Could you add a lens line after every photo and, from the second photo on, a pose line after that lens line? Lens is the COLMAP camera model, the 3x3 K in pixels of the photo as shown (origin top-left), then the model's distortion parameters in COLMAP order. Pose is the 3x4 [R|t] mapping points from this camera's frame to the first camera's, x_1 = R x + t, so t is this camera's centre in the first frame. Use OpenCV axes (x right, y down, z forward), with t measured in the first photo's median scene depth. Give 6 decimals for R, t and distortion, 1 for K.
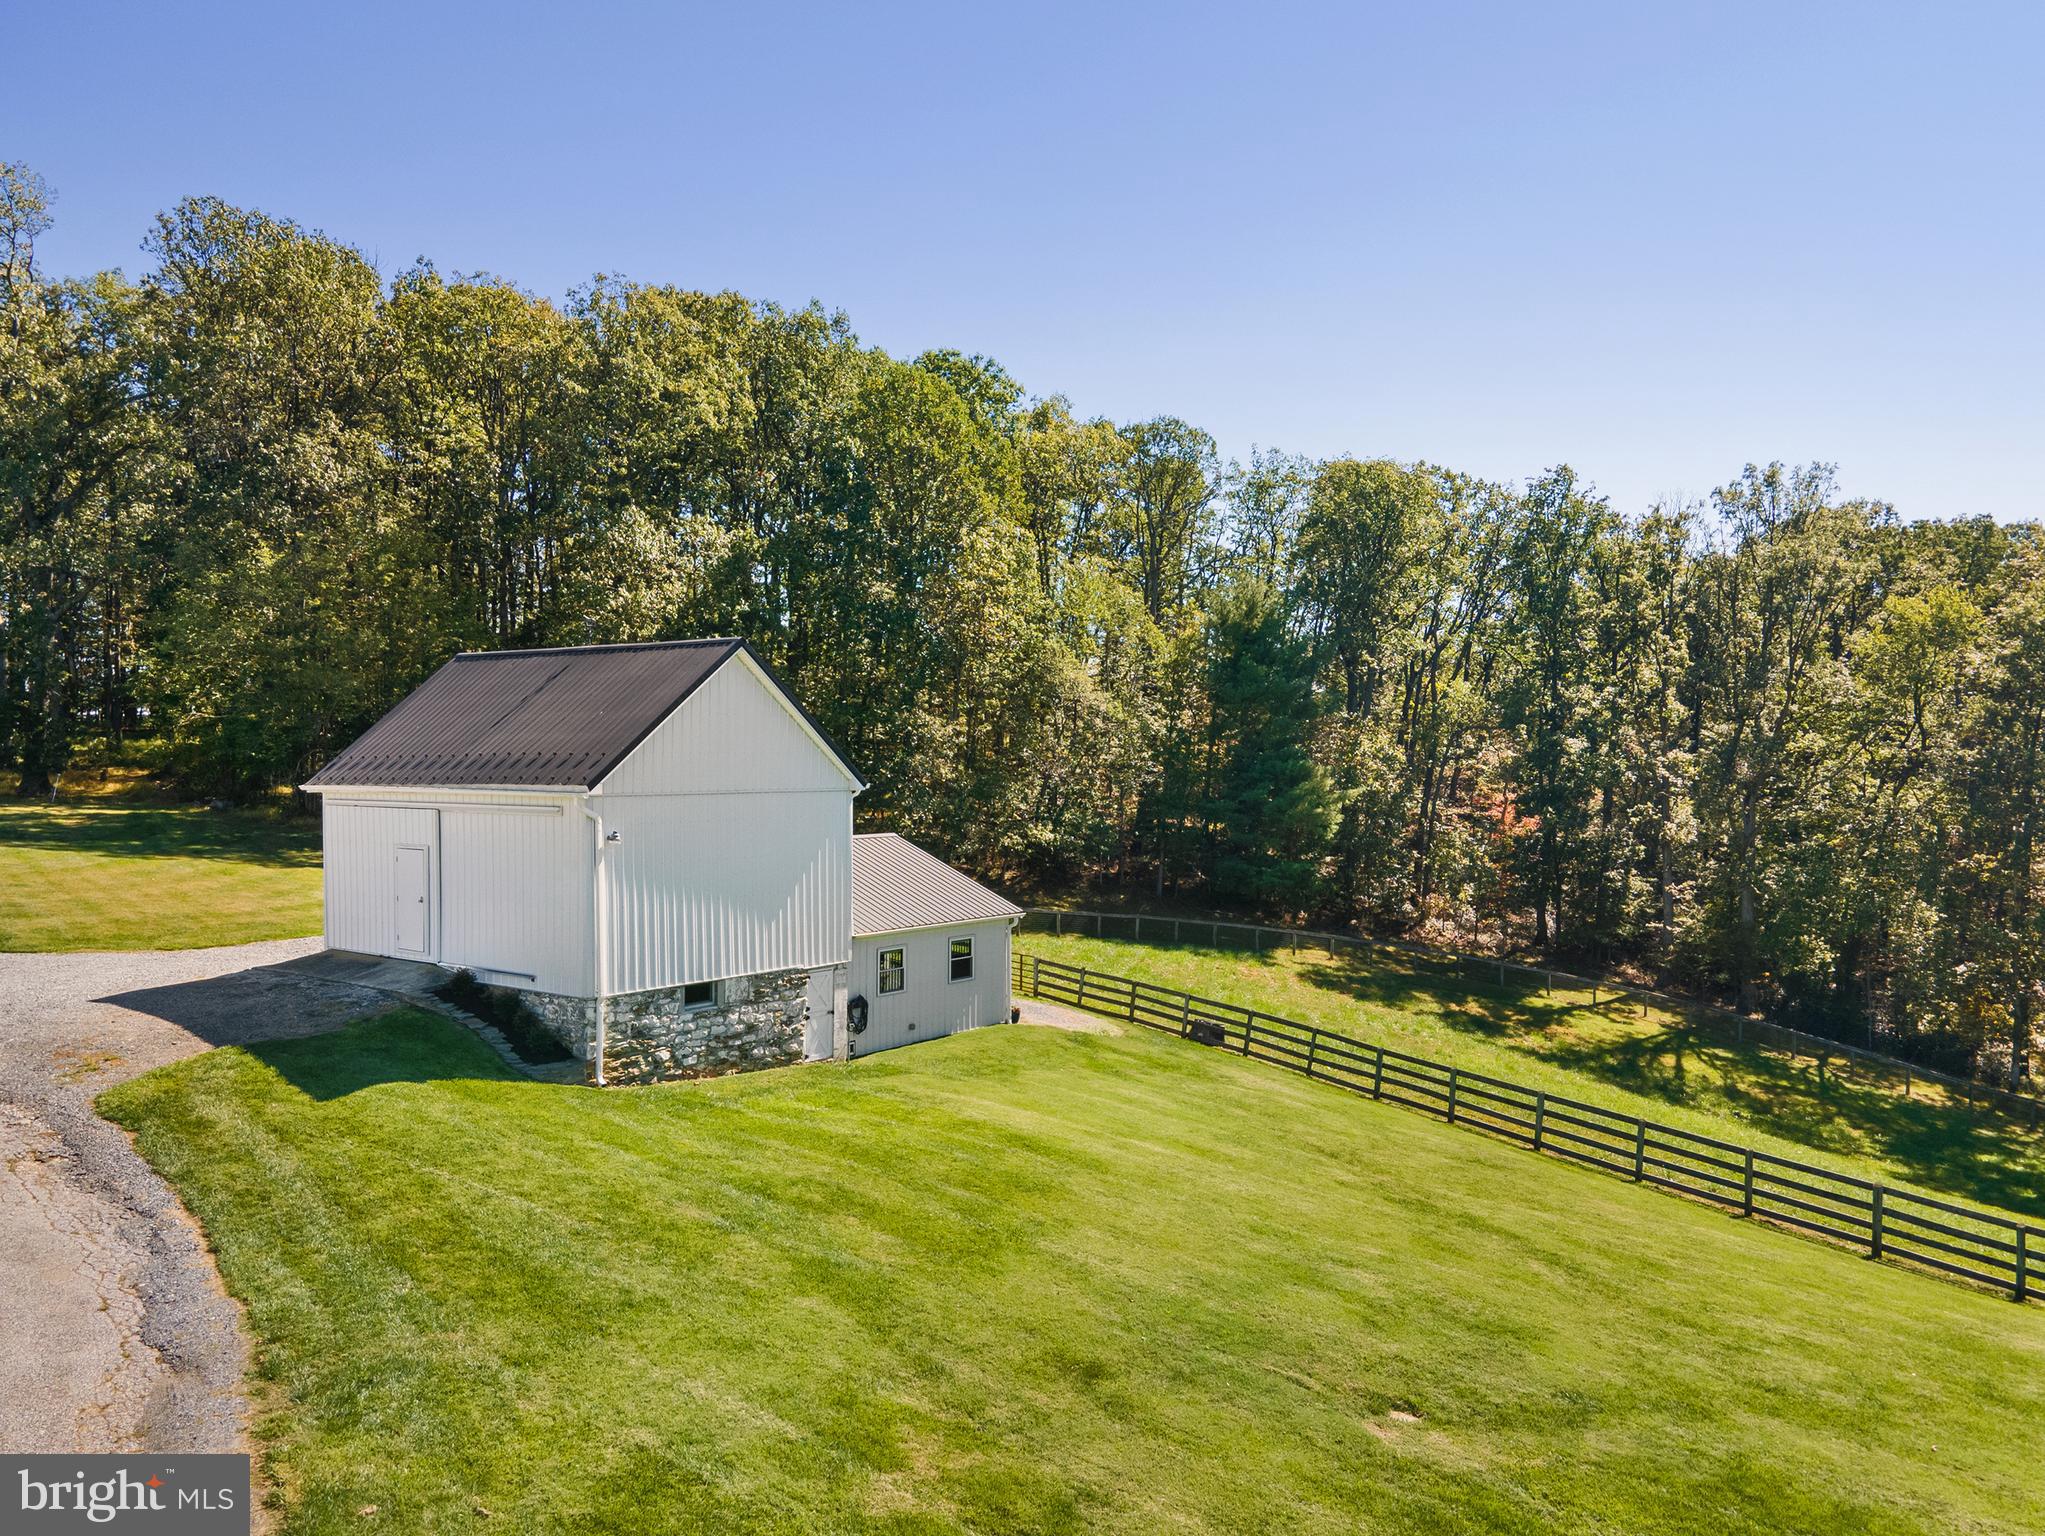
lens RADIAL K [[1513.9, 0, 1018.5], [0, 1513.9, 772.3], [0, 0, 1]] dist [0.034158, 0.032232]
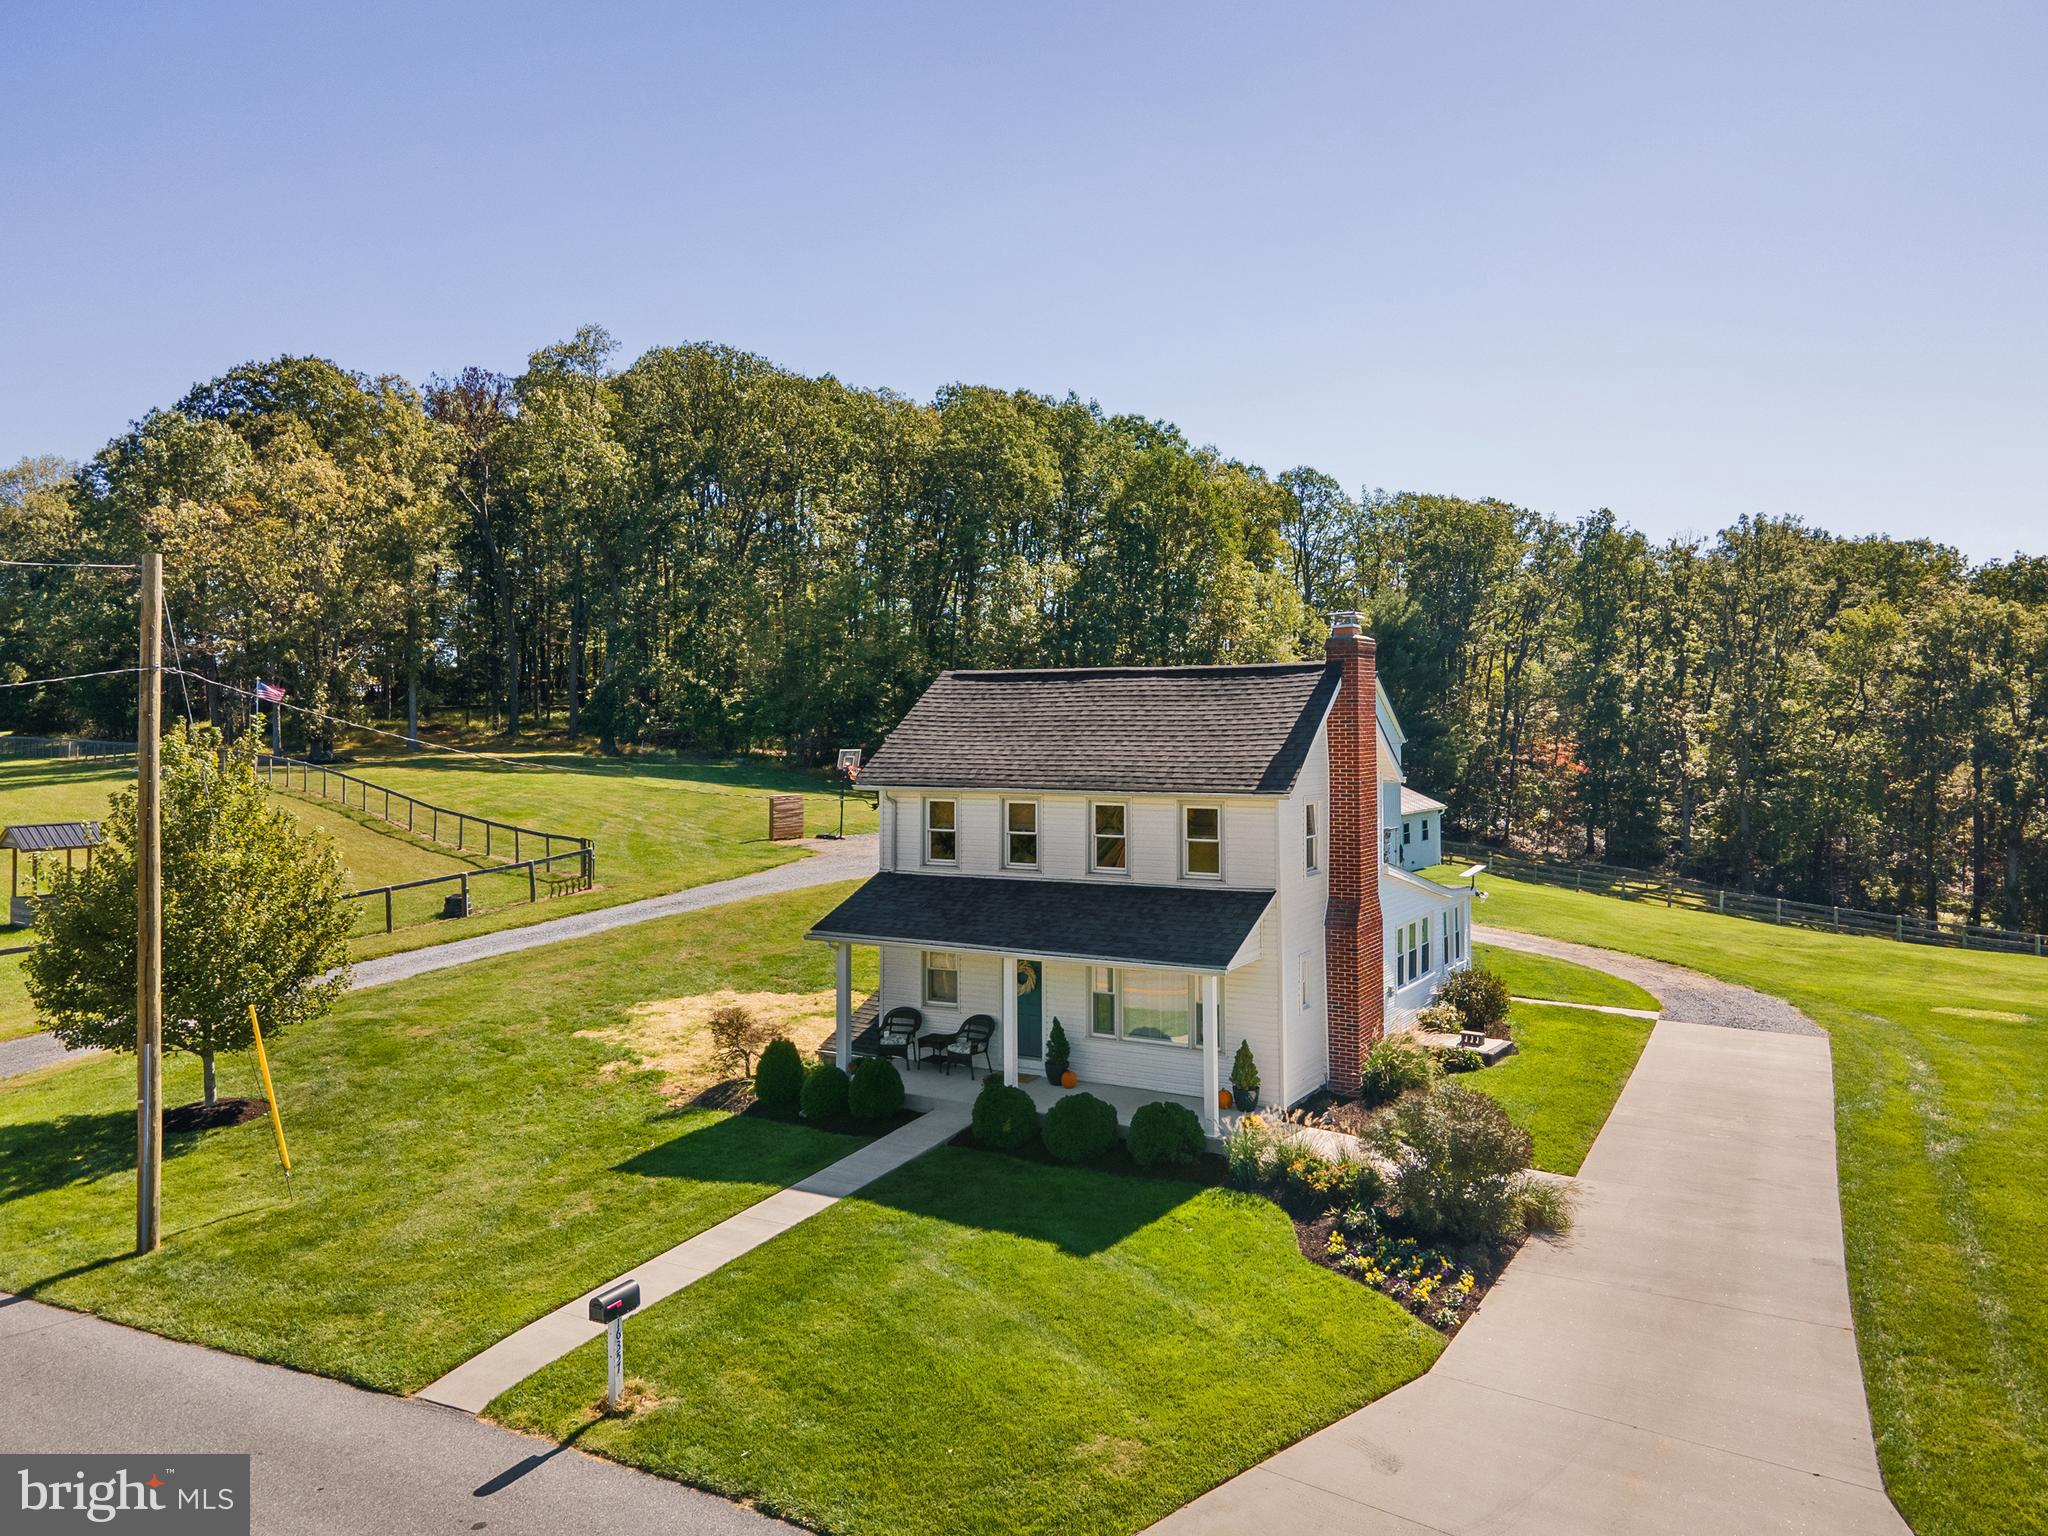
lens RADIAL K [[1471.3, 0, 1023.2], [0, 1471.3, 719.1], [0, 0, 1]] dist [0.035698, 0.000570]
pose [[0.998564, -0.010581, 0.052520, -0.547277], [0.011089, 0.999894, -0.009386, -0.003829], [-0.052415, 0.009955, 0.998576, -0.716195]]
